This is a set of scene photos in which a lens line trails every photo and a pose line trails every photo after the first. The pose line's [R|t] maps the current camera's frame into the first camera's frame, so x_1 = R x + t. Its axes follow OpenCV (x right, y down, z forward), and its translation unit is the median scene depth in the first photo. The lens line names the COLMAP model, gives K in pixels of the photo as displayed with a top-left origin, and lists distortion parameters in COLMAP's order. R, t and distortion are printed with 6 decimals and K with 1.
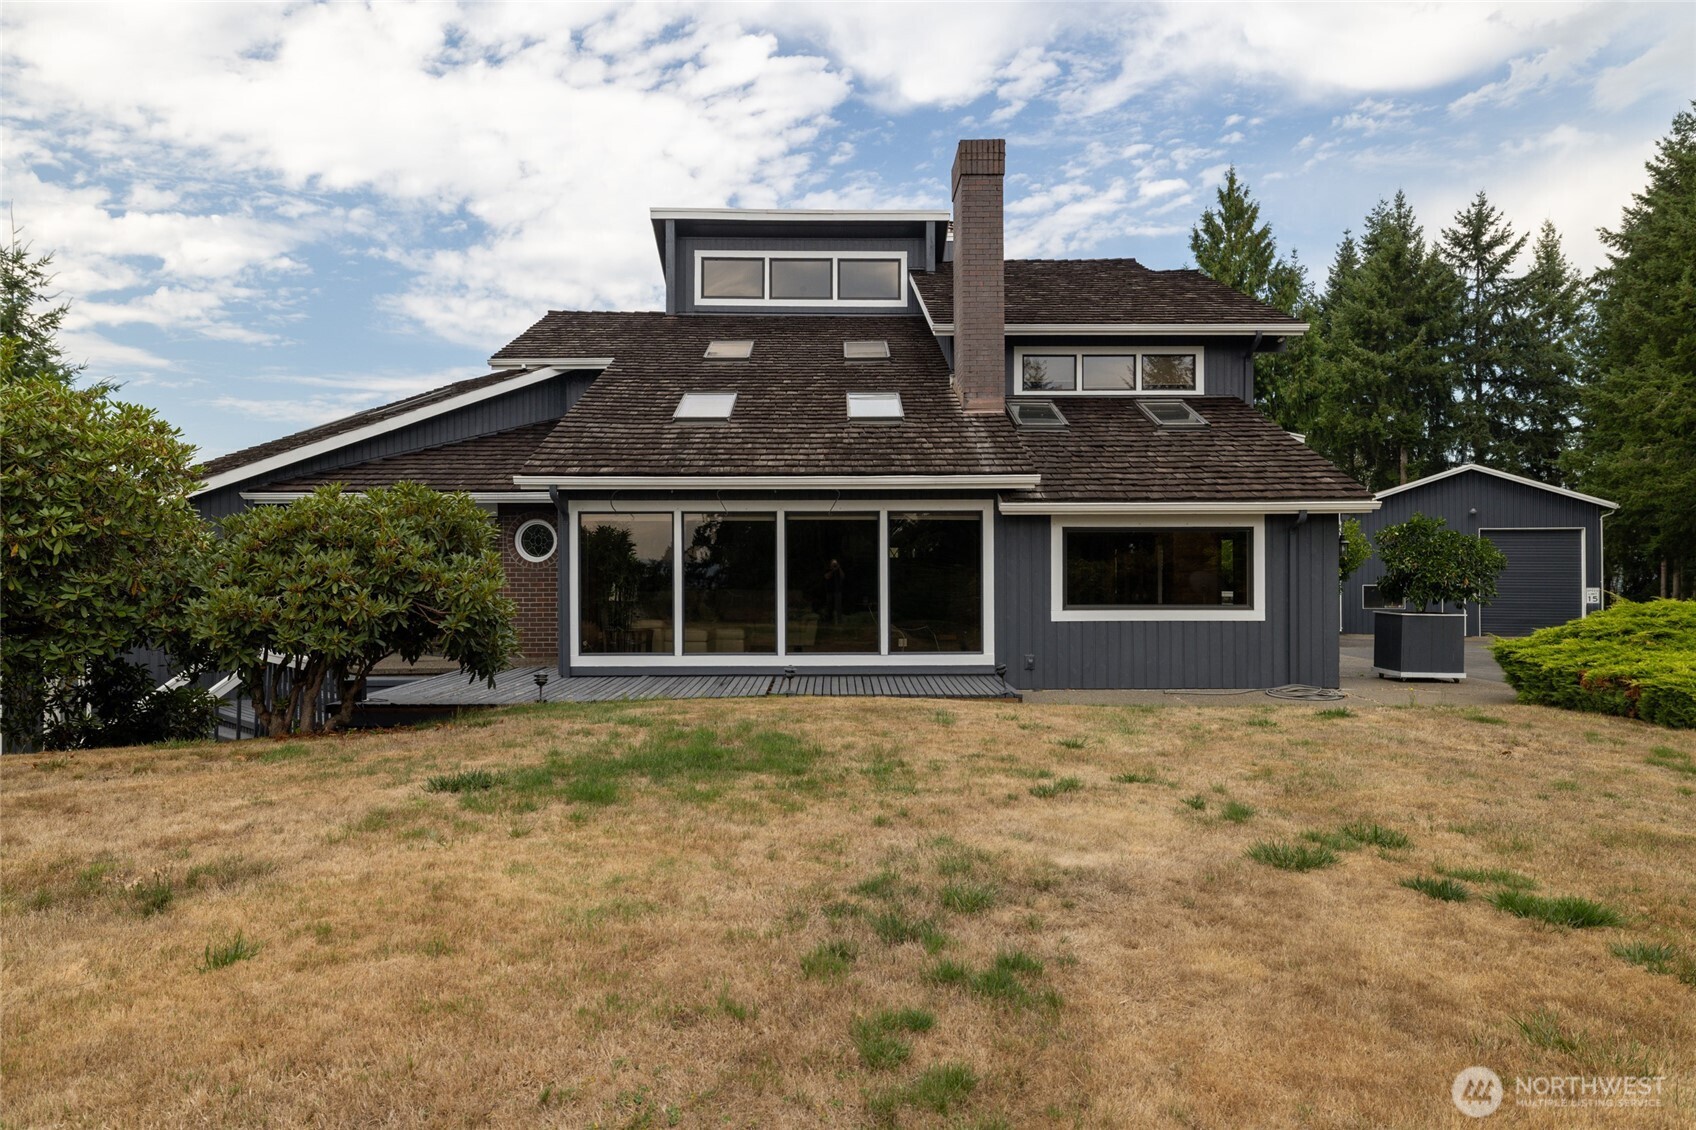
lens RADIAL K [[1172.7, 0, 850.5], [0, 1172.7, 558.0], [0, 0, 1]] dist [-0.002319, -0.004525]
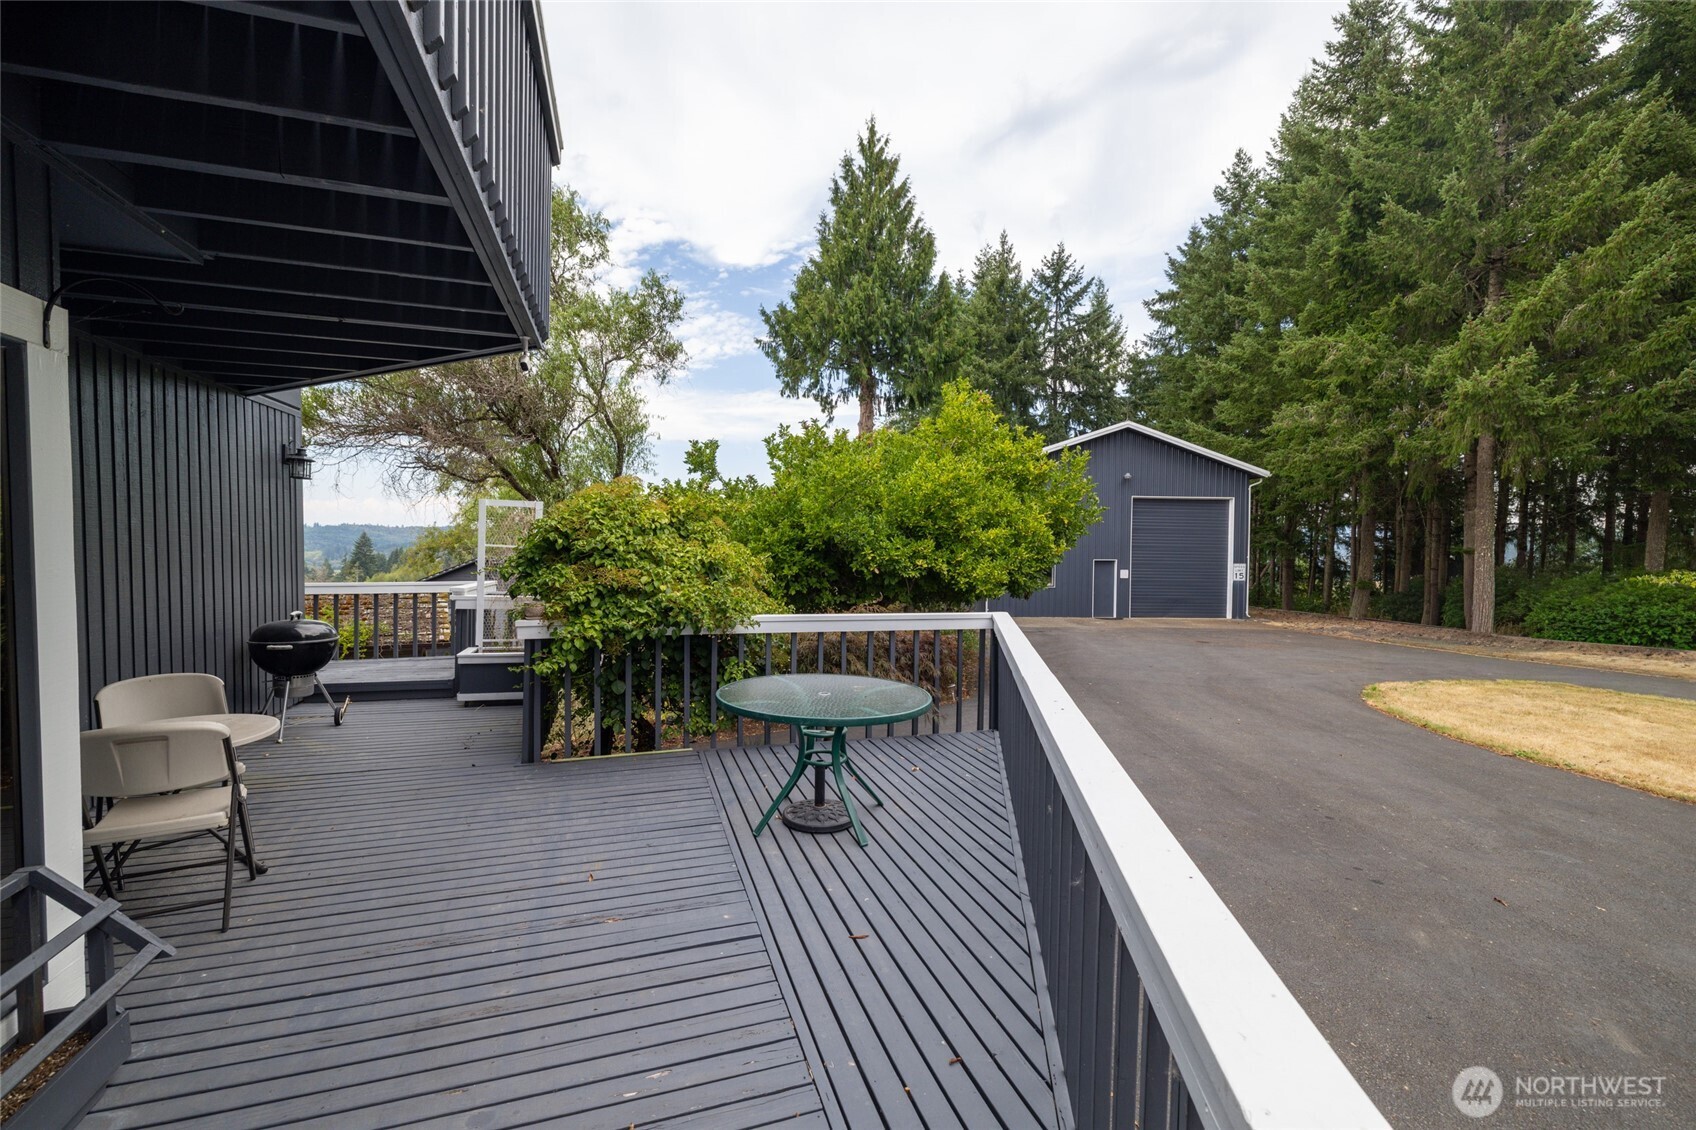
lens RADIAL K [[744.7, 0, 848.4], [0, 744.7, 565.7], [0, 0, 1]] dist [0.000583, 0.000506]
pose [[0.960531, -0.003738, 0.278146, 0.094314], [-0.009790, 0.998836, 0.047231, 0.001635], [-0.277999, -0.048090, 0.959377, 0.280852]]
